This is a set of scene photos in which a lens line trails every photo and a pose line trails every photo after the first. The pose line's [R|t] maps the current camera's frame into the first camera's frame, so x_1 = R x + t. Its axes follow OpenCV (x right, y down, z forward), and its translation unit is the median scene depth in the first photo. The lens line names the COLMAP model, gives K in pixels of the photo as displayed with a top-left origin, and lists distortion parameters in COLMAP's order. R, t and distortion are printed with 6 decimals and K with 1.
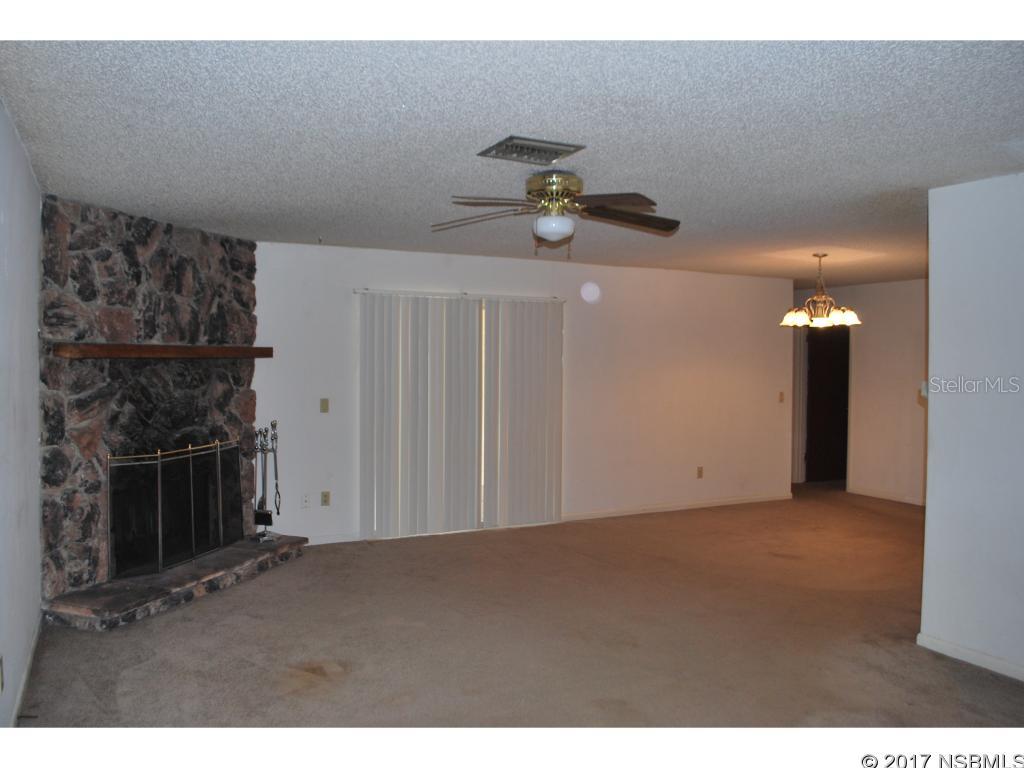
lens RADIAL K [[812.5, 0, 512.0], [0, 812.5, 384.0], [0, 0, 1]] dist [-0.070066, 0.002910]
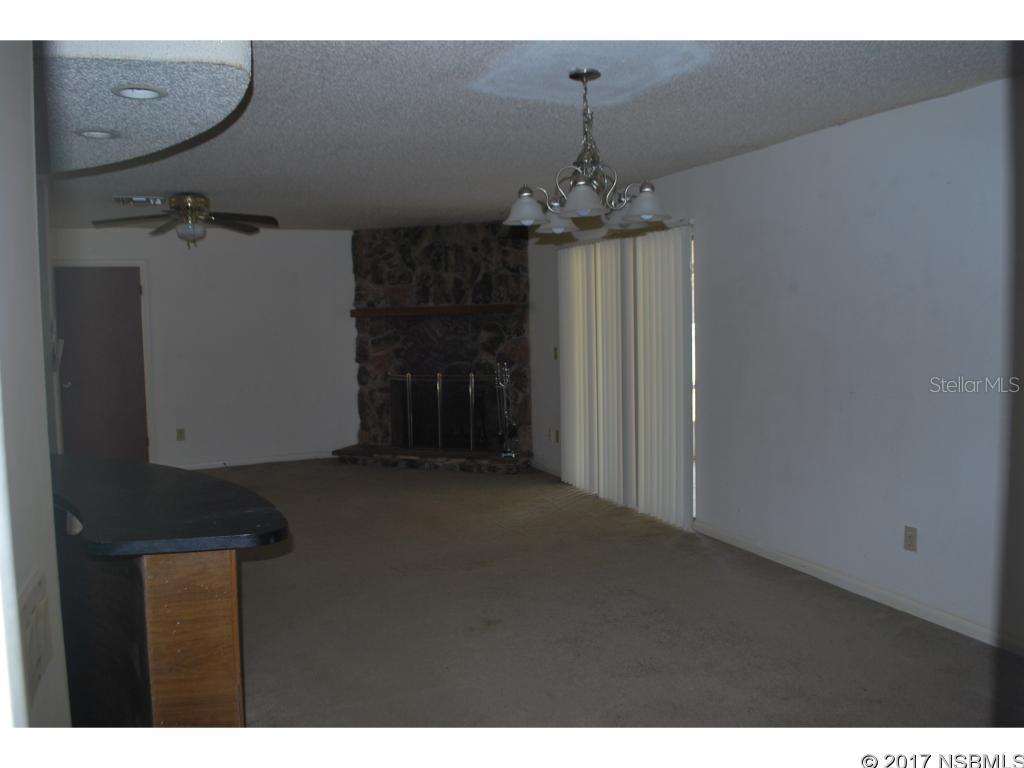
lens RADIAL K [[812.5, 0, 512.0], [0, 812.5, 384.0], [0, 0, 1]] dist [-0.070066, 0.002910]
pose [[-0.061803, 0.086306, -0.994350, 1.218790], [-0.001053, 0.996248, 0.086536, -0.038755], [0.998088, 0.006396, -0.061481, 1.364557]]
